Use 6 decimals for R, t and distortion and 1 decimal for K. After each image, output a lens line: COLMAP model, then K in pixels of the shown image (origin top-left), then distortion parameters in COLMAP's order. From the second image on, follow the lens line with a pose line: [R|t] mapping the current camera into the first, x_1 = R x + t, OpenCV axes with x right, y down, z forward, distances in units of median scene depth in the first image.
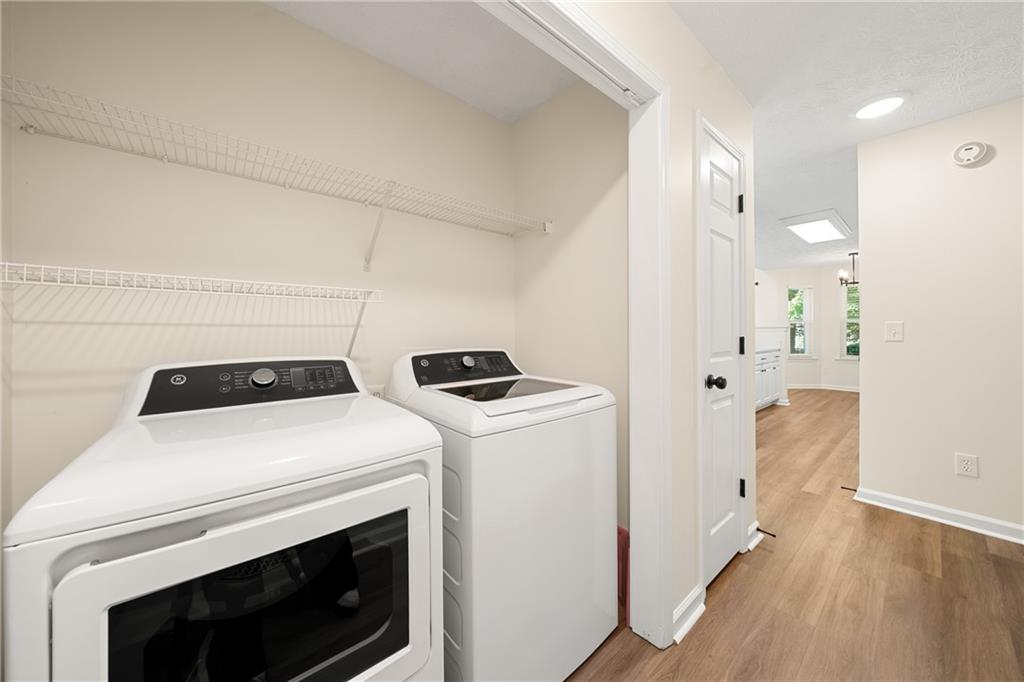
lens RADIAL K [[351.7, 0, 505.2], [0, 351.7, 332.8], [0, 0, 1]] dist [-0.015281, -0.000069]
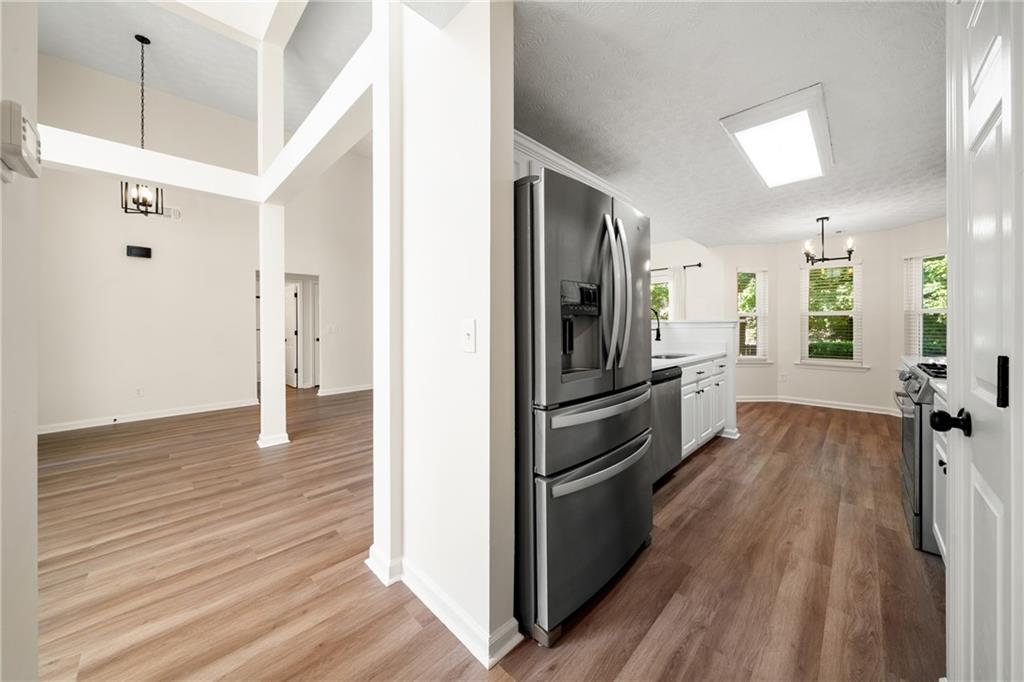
lens RADIAL K [[357.8, 0, 509.5], [0, 357.8, 325.7], [0, 0, 1]] dist [-0.001413, -0.000130]
pose [[0.993765, -0.006019, 0.111328, 0.284749], [0.006149, 0.999981, -0.000818, -0.012107], [-0.111321, 0.001497, 0.993783, 0.343011]]
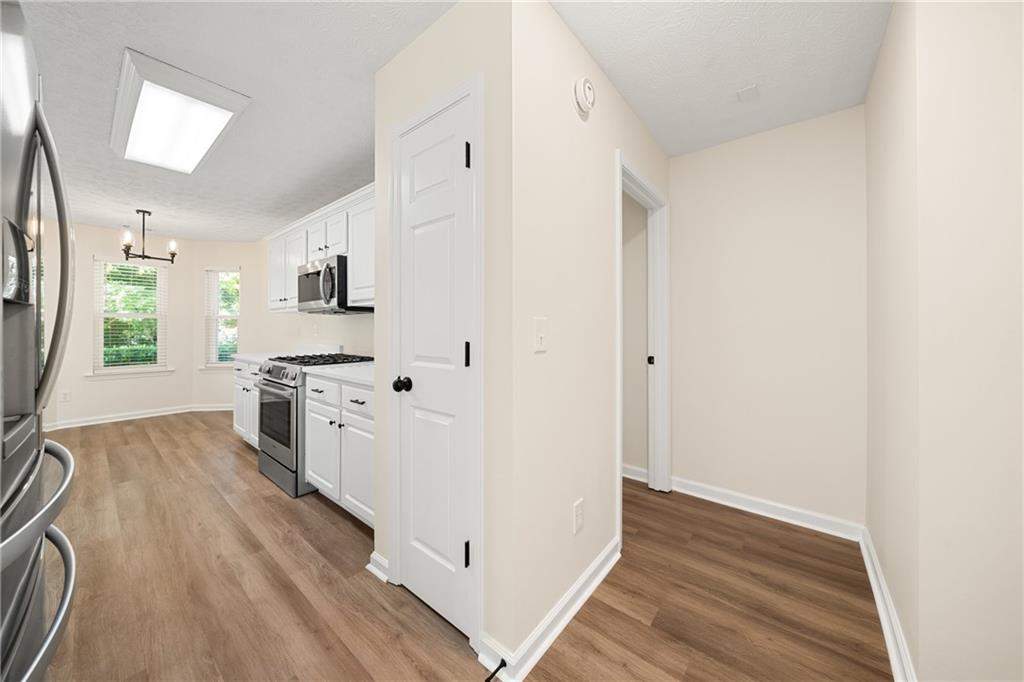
lens RADIAL K [[357.8, 0, 509.5], [0, 357.8, 325.7], [0, 0, 1]] dist [-0.001413, -0.000130]
pose [[-0.196247, 0.003423, 0.980548, 0.215720], [0.002475, 0.999992, -0.002995, -0.010995], [-0.980551, 0.001839, -0.196254, 0.459439]]
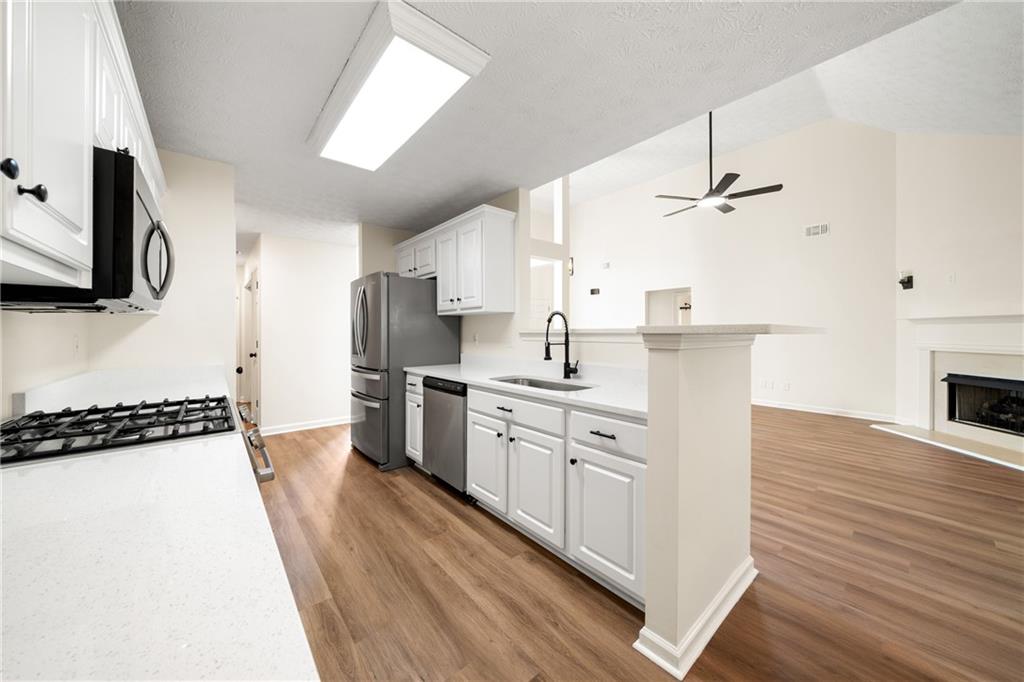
lens RADIAL K [[351.7, 0, 505.2], [0, 351.7, 332.8], [0, 0, 1]] dist [-0.015281, -0.000069]
pose [[0.017581, 0.002229, -0.999843, 1.007313], [-0.003391, 0.999992, 0.002170, -0.017322], [0.999840, 0.003353, 0.017589, 0.857172]]
